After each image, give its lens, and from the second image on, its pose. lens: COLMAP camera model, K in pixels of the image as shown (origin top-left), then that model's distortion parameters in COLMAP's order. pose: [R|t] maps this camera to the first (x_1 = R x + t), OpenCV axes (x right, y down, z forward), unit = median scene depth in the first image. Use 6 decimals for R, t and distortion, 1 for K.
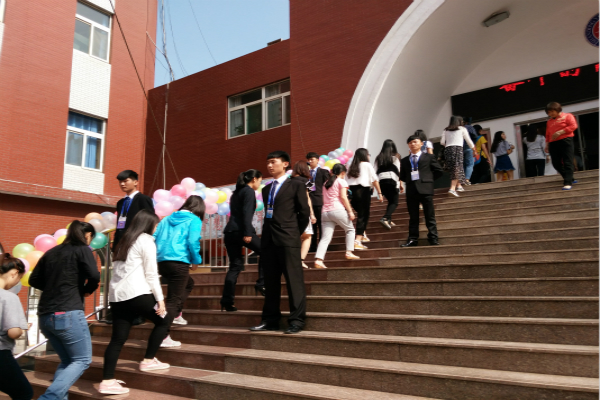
lens RADIAL K [[483.9, 0, 300.0], [0, 483.9, 200.0], [0, 0, 1]] dist [0.000065, 0.003765]
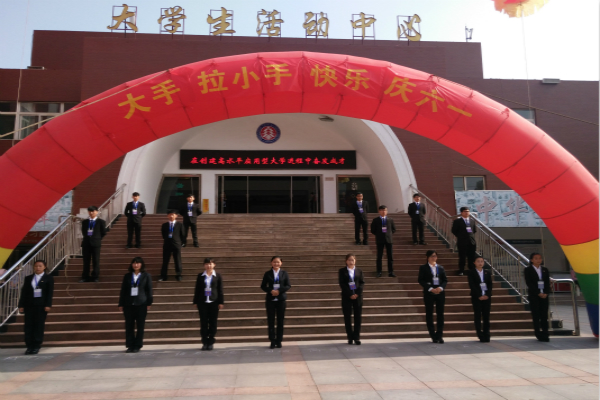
lens RADIAL K [[483.9, 0, 300.0], [0, 483.9, 200.0], [0, 0, 1]] dist [0.000065, 0.003765]
pose [[0.752183, 0.100652, 0.651222, -0.733349], [-0.106886, 0.993814, -0.030145, -0.088512], [-0.650228, -0.046932, 0.758288, -0.813678]]
